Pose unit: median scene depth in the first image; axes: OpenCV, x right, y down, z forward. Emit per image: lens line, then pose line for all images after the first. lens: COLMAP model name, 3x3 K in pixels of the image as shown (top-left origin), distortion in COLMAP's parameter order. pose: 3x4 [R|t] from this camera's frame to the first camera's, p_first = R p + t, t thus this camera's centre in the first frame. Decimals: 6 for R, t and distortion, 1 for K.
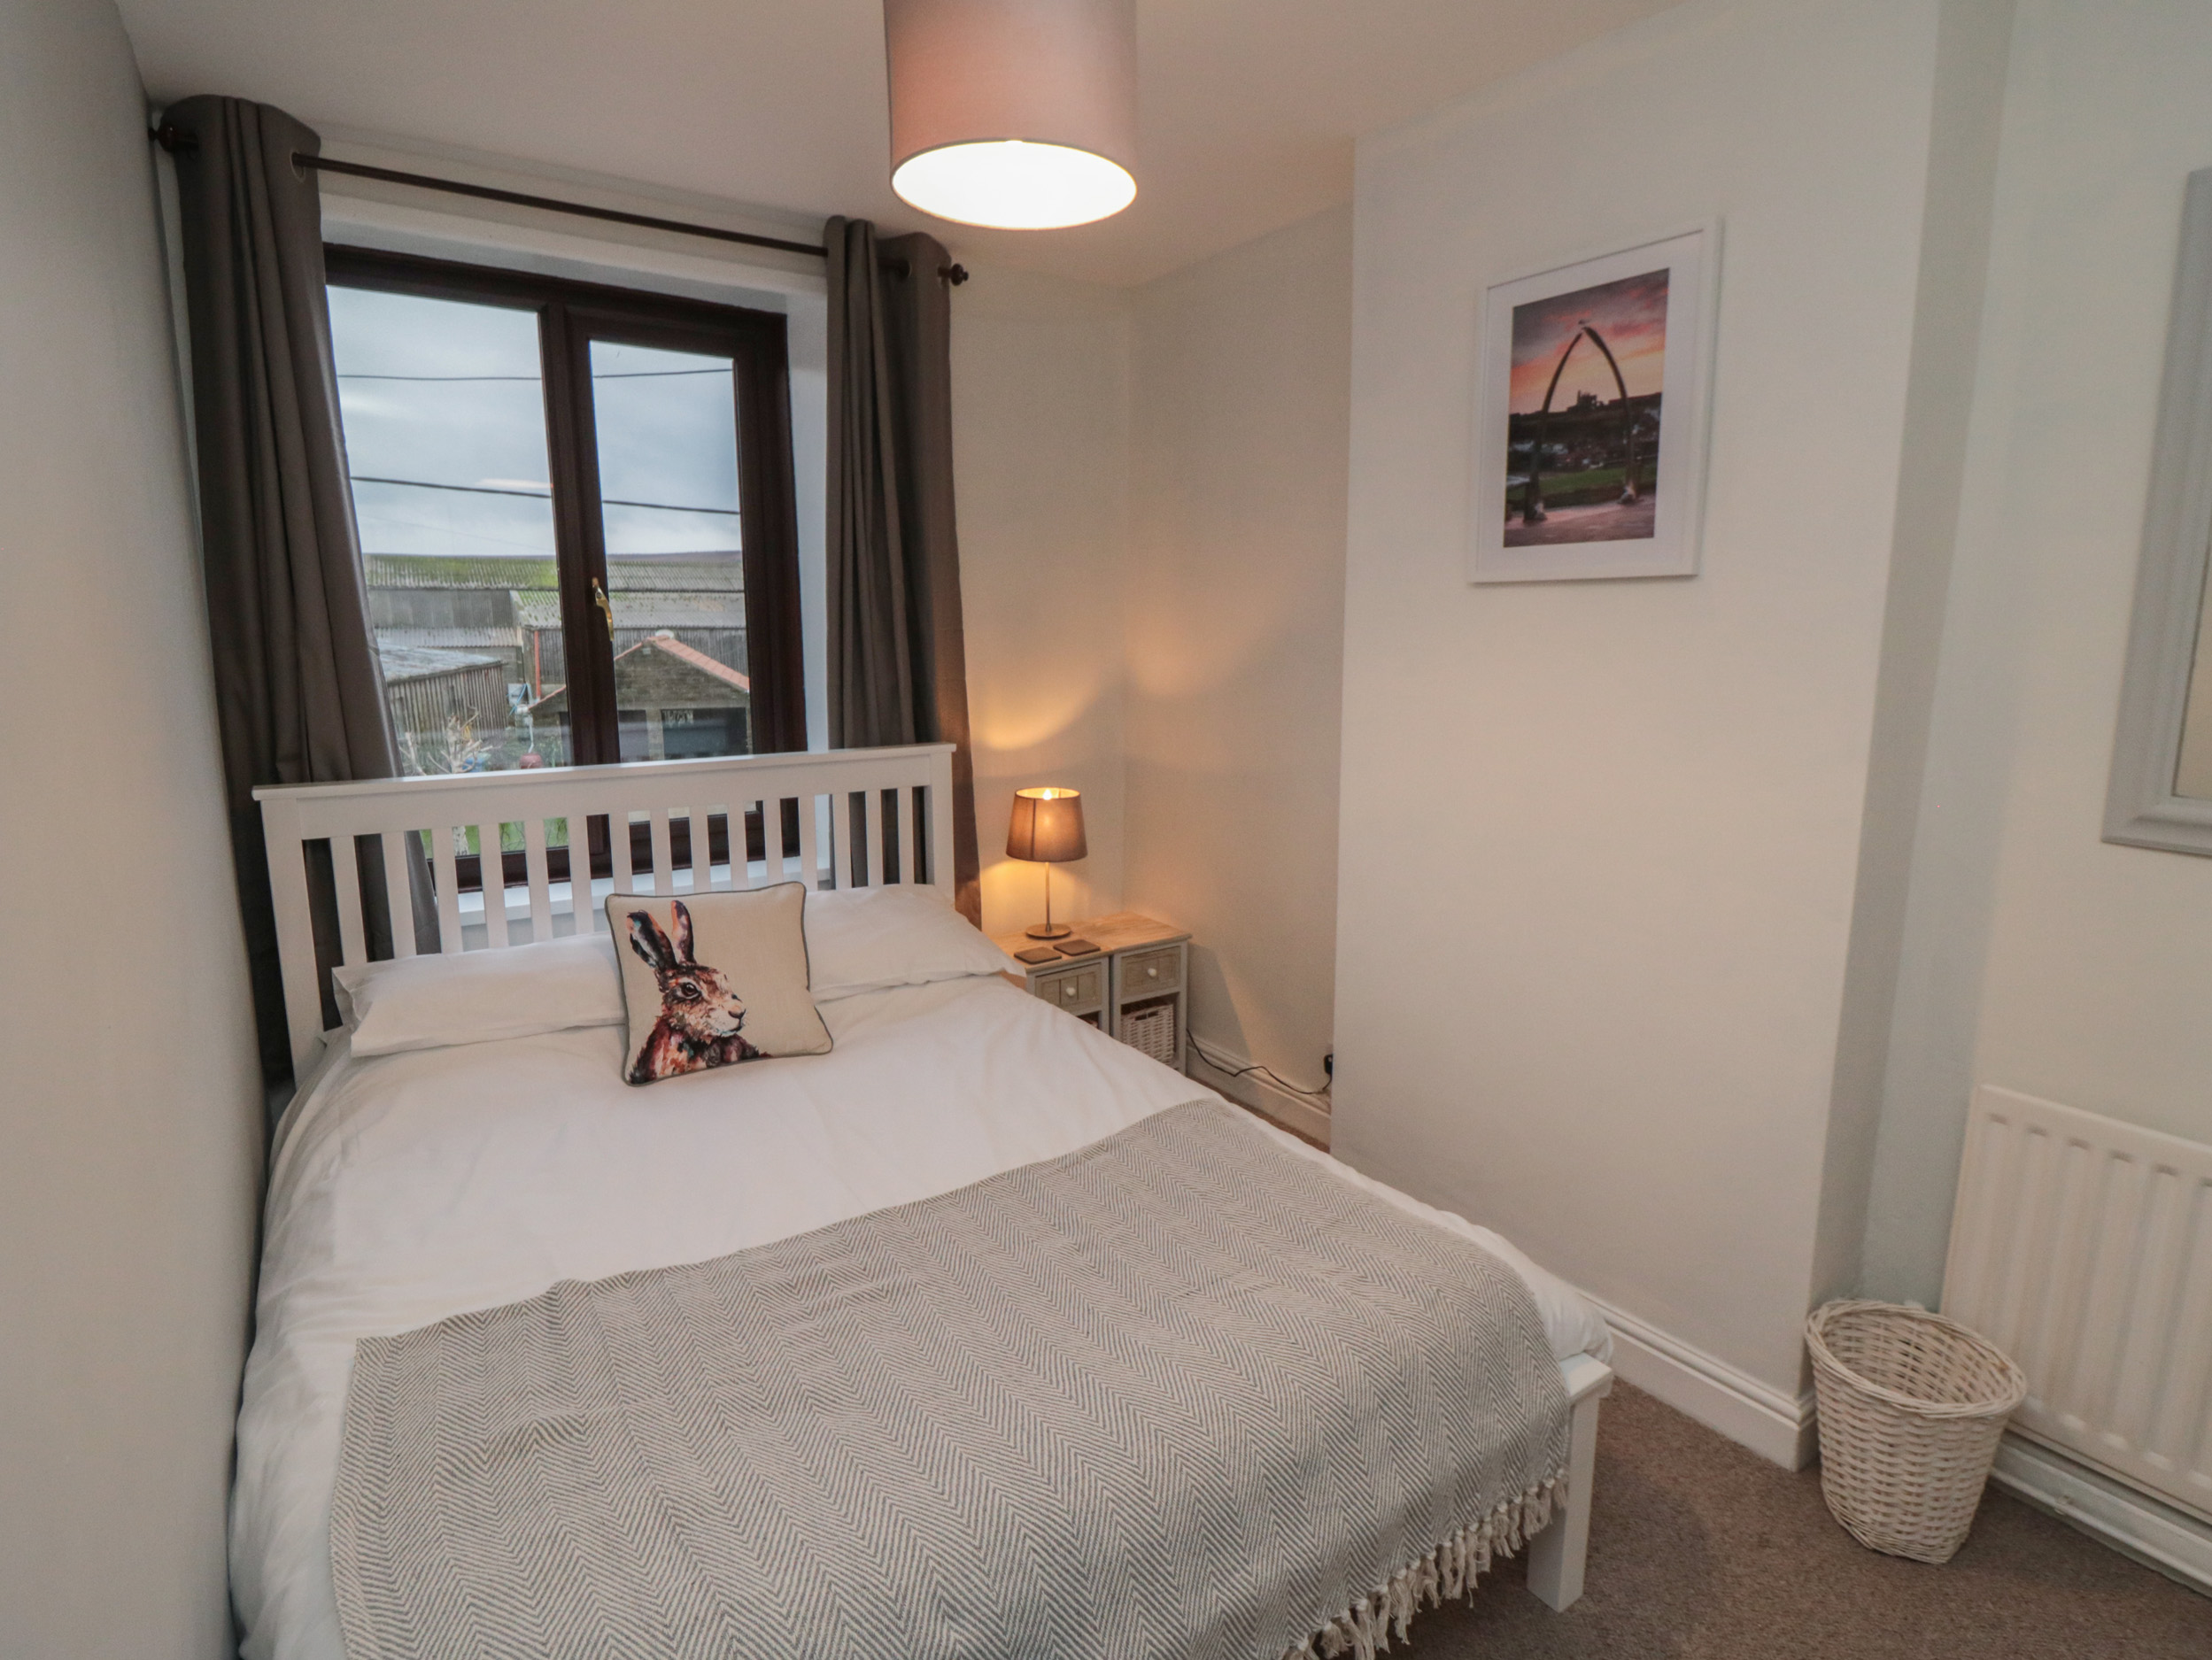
lens RADIAL K [[1188.8, 0, 1111.2], [0, 1188.8, 815.9], [0, 0, 1]] dist [-0.000891, -0.018575]
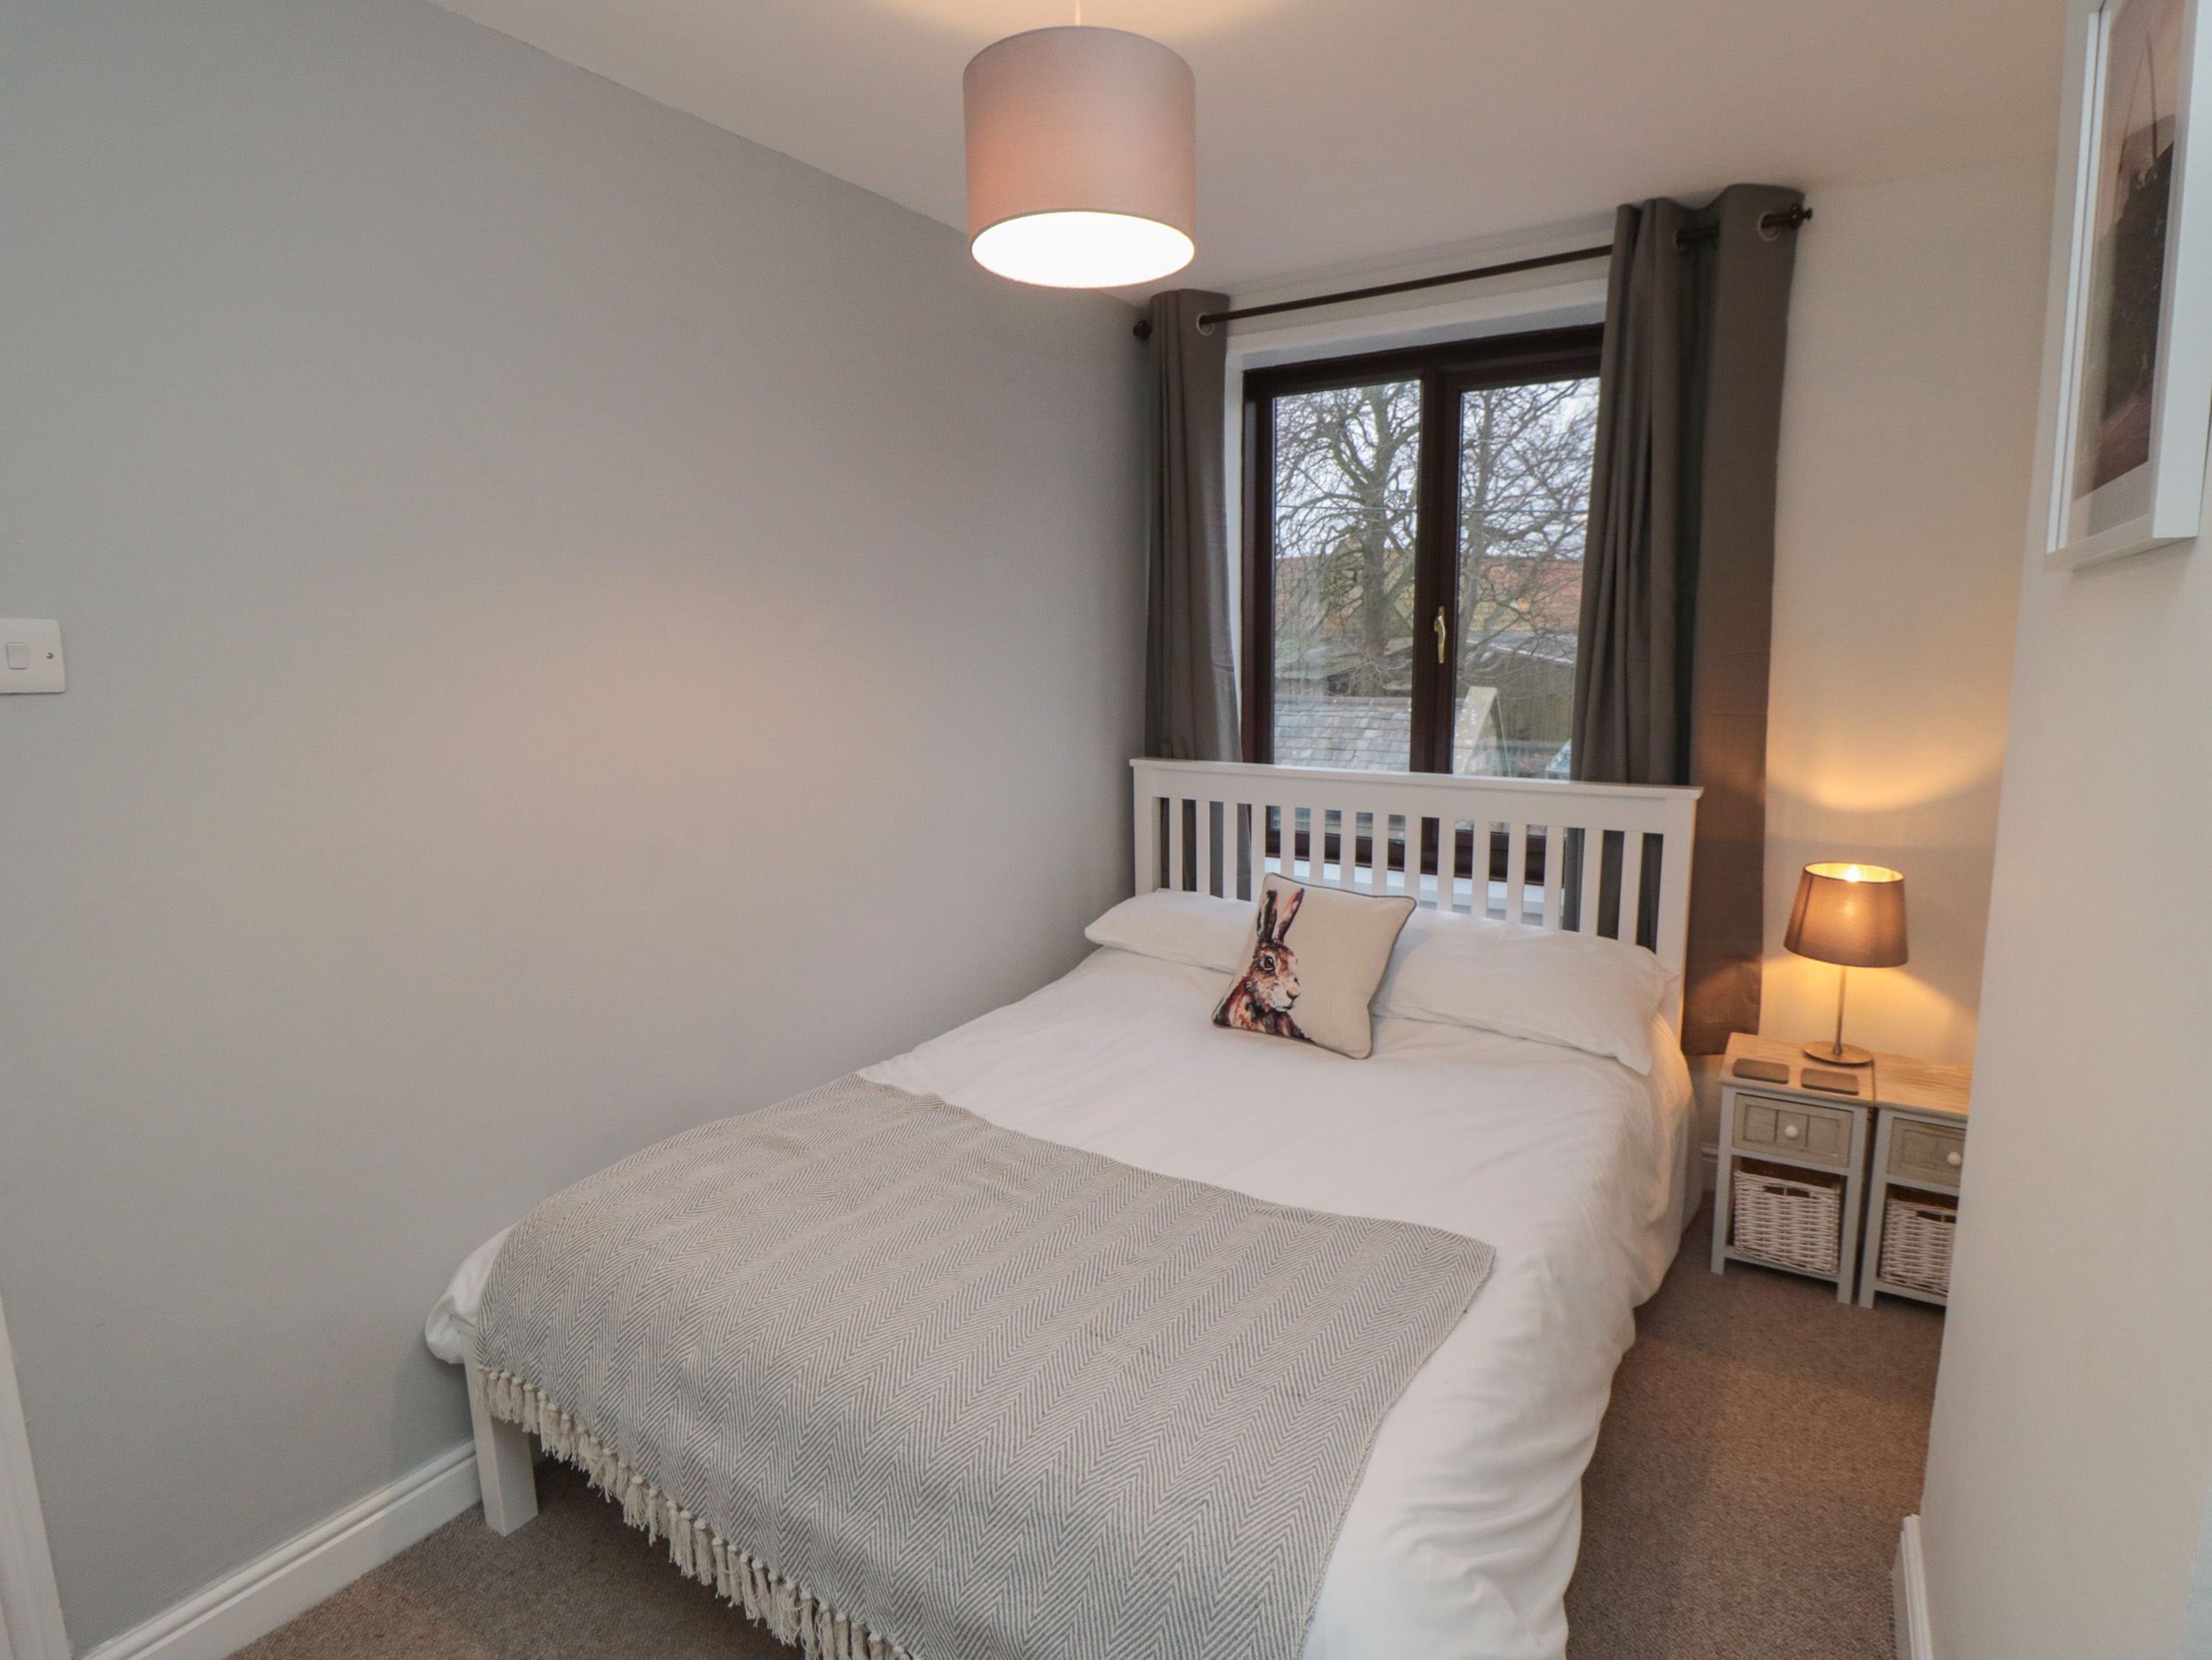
lens RADIAL K [[1152.4, 0, 1132.4], [0, 1152.4, 814.7], [0, 0, 1]] dist [0.002337, -0.015682]
pose [[0.387240, 0.129793, -0.912797, 0.546886], [-0.142332, 0.986589, 0.079904, -0.061298], [0.910927, 0.098978, 0.400520, 0.373266]]
